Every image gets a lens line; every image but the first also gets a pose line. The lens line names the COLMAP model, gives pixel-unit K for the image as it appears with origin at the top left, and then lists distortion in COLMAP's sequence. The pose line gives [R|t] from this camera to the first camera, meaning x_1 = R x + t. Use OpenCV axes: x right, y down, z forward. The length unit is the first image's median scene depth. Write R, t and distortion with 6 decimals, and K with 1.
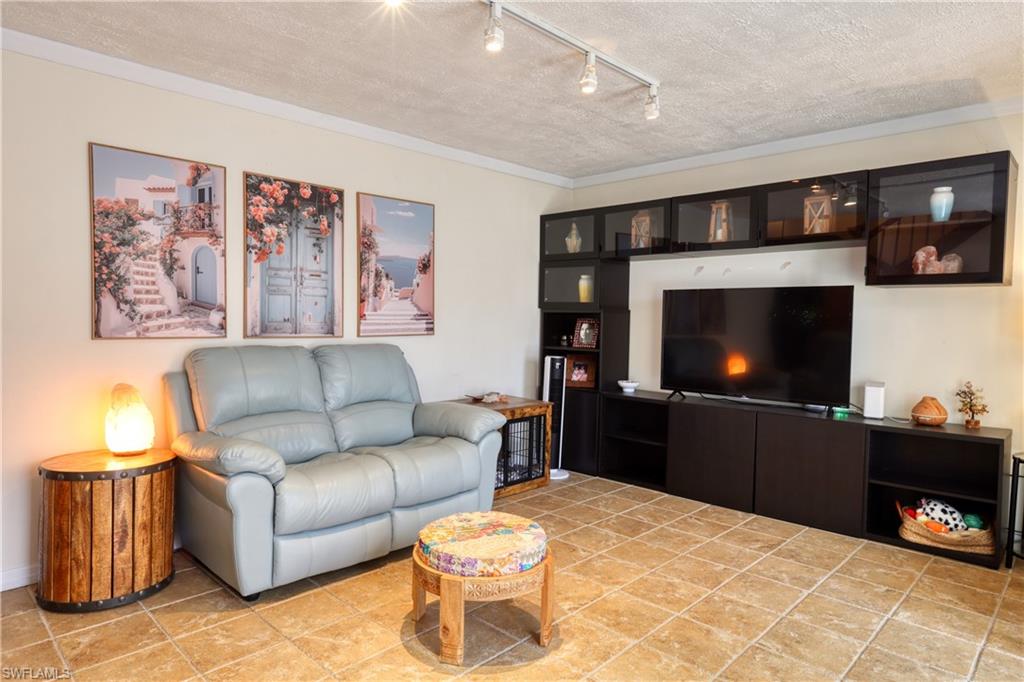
lens RADIAL K [[607.4, 0, 510.8], [0, 607.4, 341.0], [0, 0, 1]] dist [-0.000872, 0.003884]
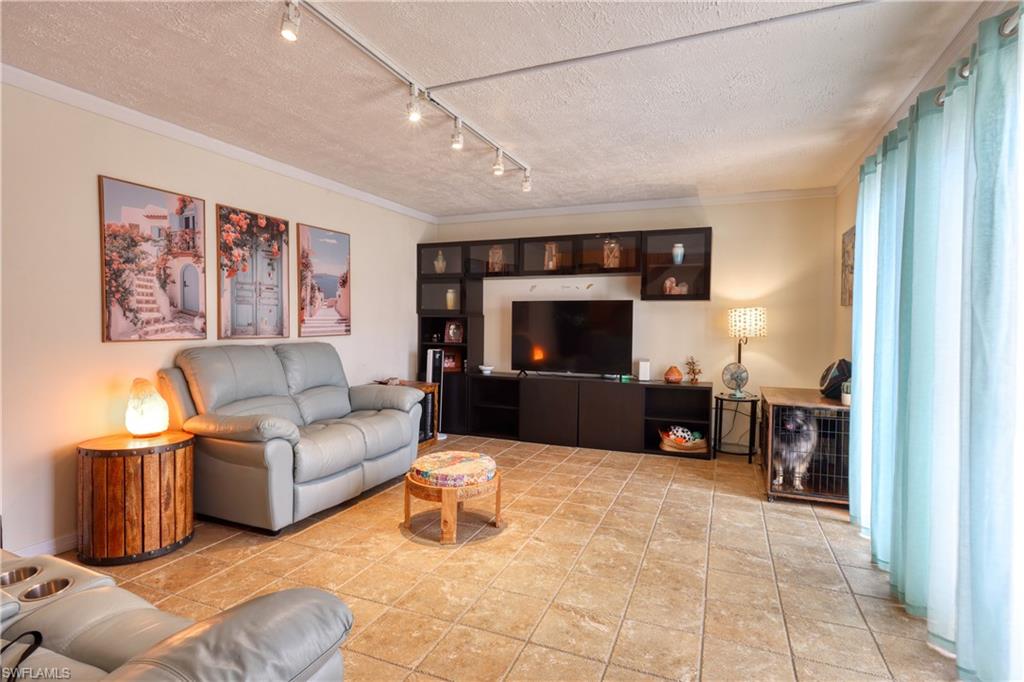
lens RADIAL K [[515.0, 0, 508.5], [0, 515.0, 339.8], [0, 0, 1]] dist [-0.001311, 0.004709]
pose [[0.931993, -0.019686, 0.361941, -0.280775], [0.019675, 0.999800, 0.003717, 0.003976], [-0.361941, 0.003657, 0.932194, -0.190893]]
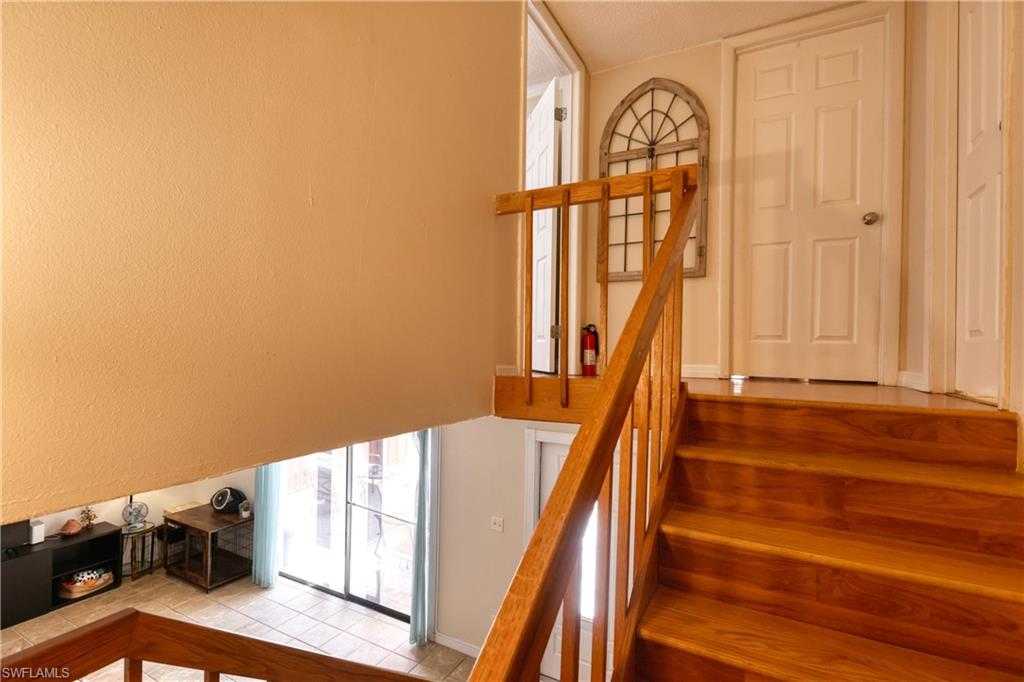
lens RADIAL K [[470.7, 0, 513.1], [0, 470.7, 342.7], [0, 0, 1]] dist [-0.003817, -0.000394]
pose [[-0.273115, -0.003873, 0.961974, -1.197719], [0.015830, 0.999838, 0.008520, -0.491776], [-0.961851, 0.017555, -0.273009, 0.053825]]
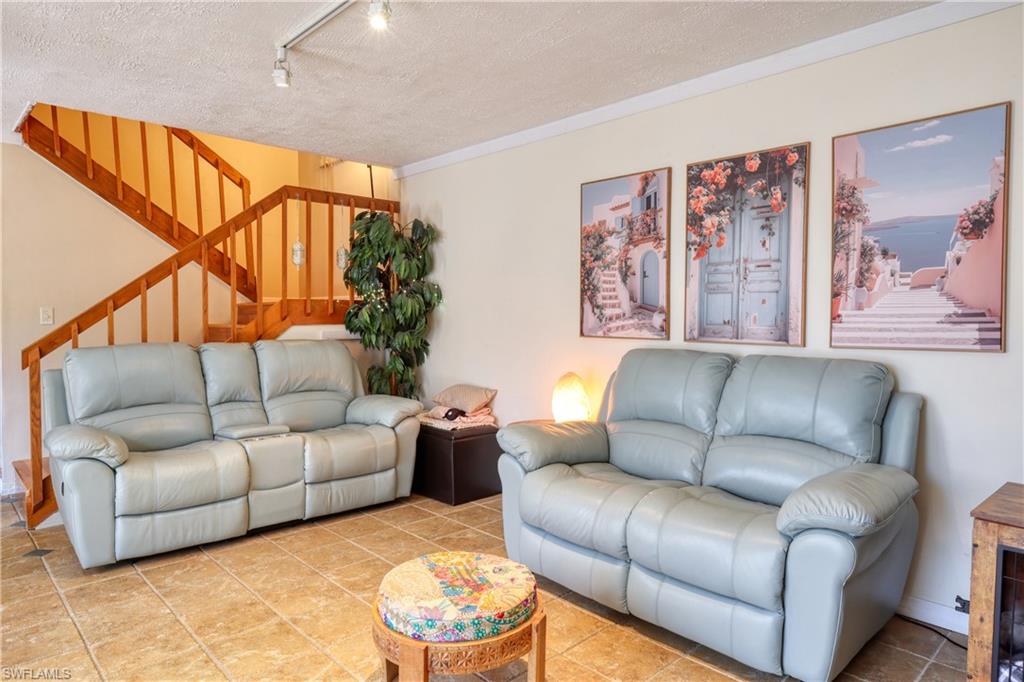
lens RADIAL K [[633.9, 0, 512.8], [0, 633.9, 341.6], [0, 0, 1]] dist [-0.007805, 0.010532]
pose [[-0.045059, 0.029486, -0.998549, 0.579768], [-0.042481, 0.998604, 0.031405, -0.024862], [0.998081, 0.043834, -0.043744, 0.807852]]
